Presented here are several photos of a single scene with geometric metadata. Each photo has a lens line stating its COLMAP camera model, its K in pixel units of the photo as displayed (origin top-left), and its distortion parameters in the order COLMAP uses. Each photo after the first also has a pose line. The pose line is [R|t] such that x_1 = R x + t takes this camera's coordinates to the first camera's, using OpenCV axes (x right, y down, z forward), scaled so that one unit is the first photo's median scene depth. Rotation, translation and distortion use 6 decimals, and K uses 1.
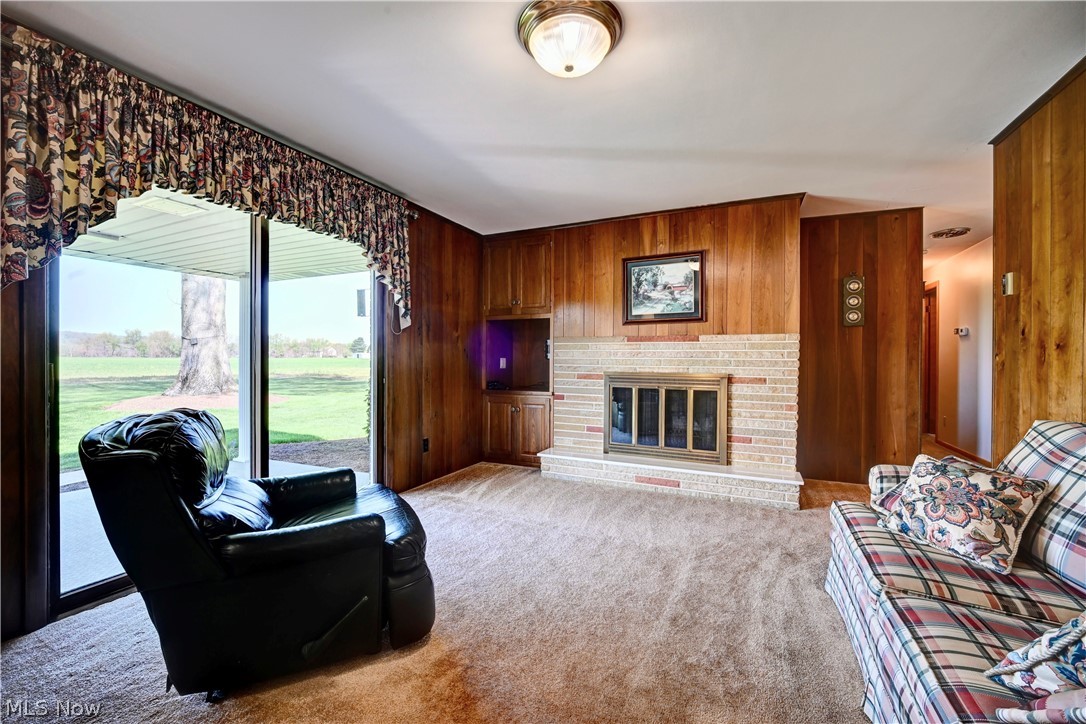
lens RADIAL K [[455.0, 0, 547.7], [0, 455.0, 362.6], [0, 0, 1]] dist [0.012358, -0.015459]
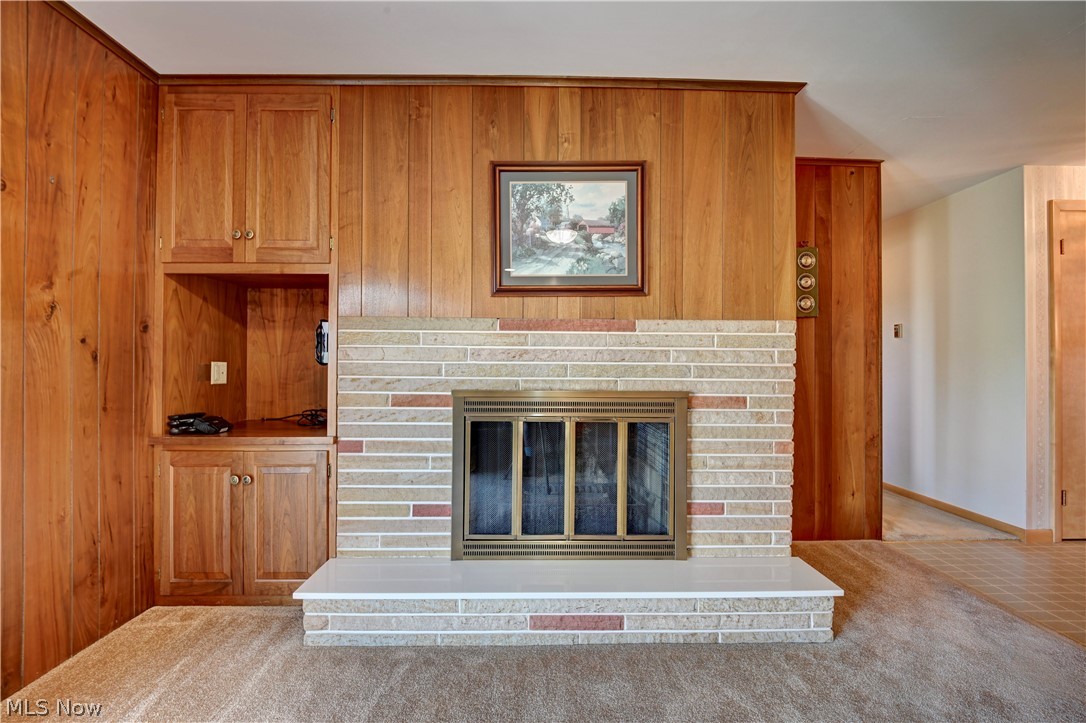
lens RADIAL K [[455.0, 0, 547.7], [0, 455.0, 362.1], [0, 0, 1]] dist [0.012358, -0.015459]
pose [[0.903628, 0.001638, 0.428315, 0.008203], [0.003427, 0.999933, -0.011053, -0.004331], [-0.428304, 0.011456, 0.903562, 0.539004]]
